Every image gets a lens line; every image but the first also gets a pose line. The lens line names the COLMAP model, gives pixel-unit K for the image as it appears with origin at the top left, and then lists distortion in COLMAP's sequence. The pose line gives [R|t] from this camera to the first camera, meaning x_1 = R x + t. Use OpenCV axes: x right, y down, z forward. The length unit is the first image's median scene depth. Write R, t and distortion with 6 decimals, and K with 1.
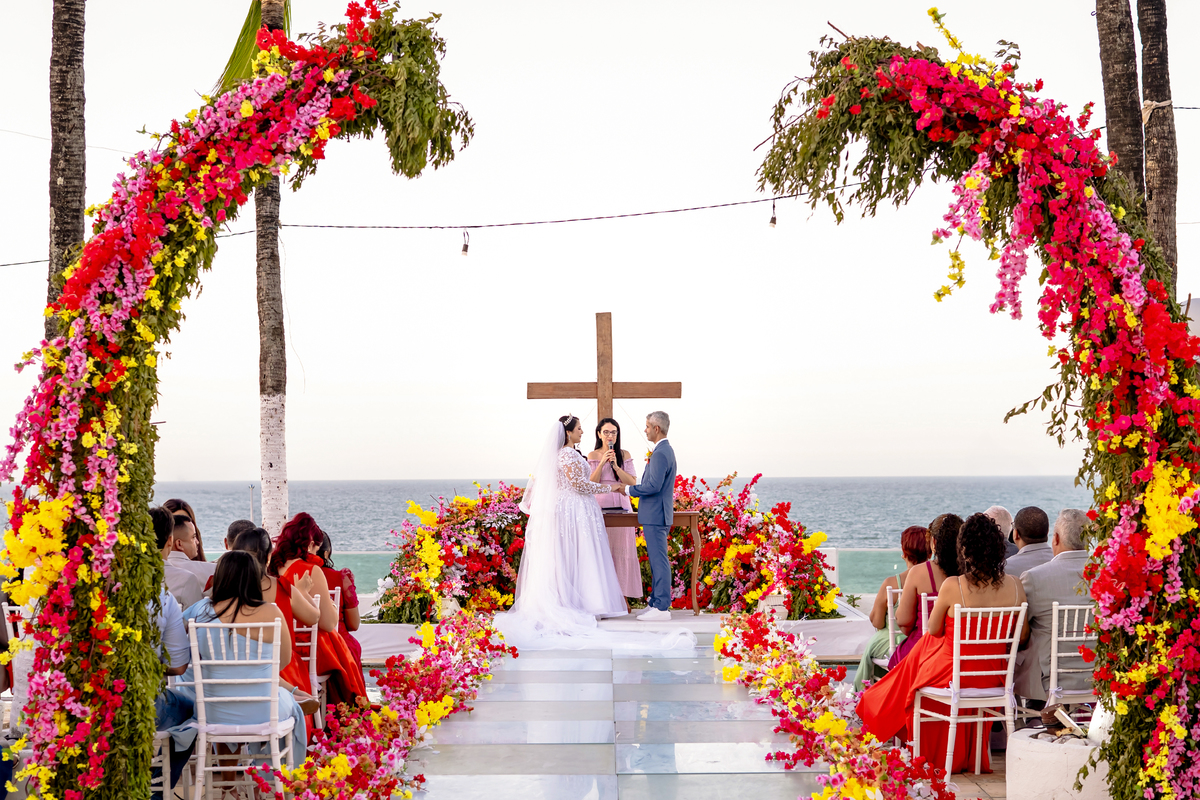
lens RADIAL K [[2439.6, 0, 584.5], [0, 2439.6, 464.4], [0, 0, 1]] dist [-0.103979, 0.000000]
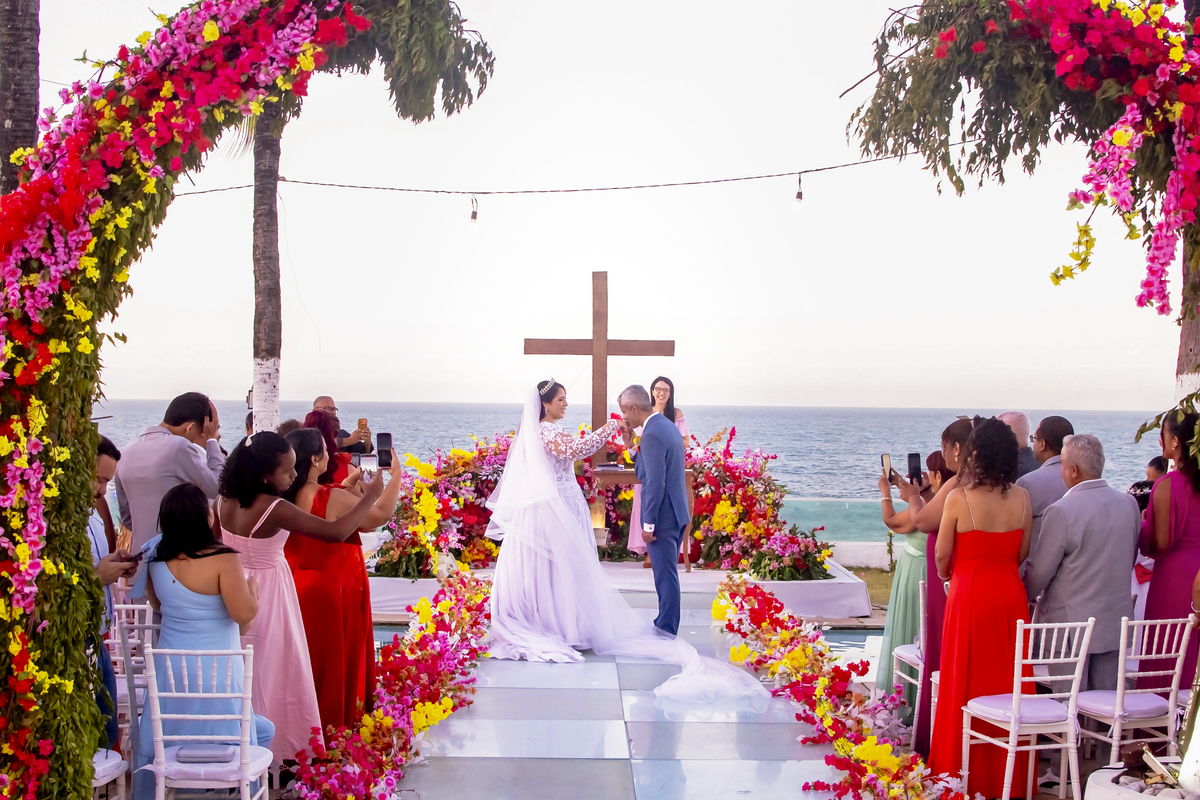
lens RADIAL K [[2026.9, 0, 593.0], [0, 2026.9, 442.9], [0, 0, 1]] dist [-0.156312, 0.000000]
pose [[0.999655, 0.017555, 0.019545, -0.024251], [-0.018094, 0.999452, 0.027703, -0.031705], [-0.019048, -0.028047, 0.999425, 0.335183]]
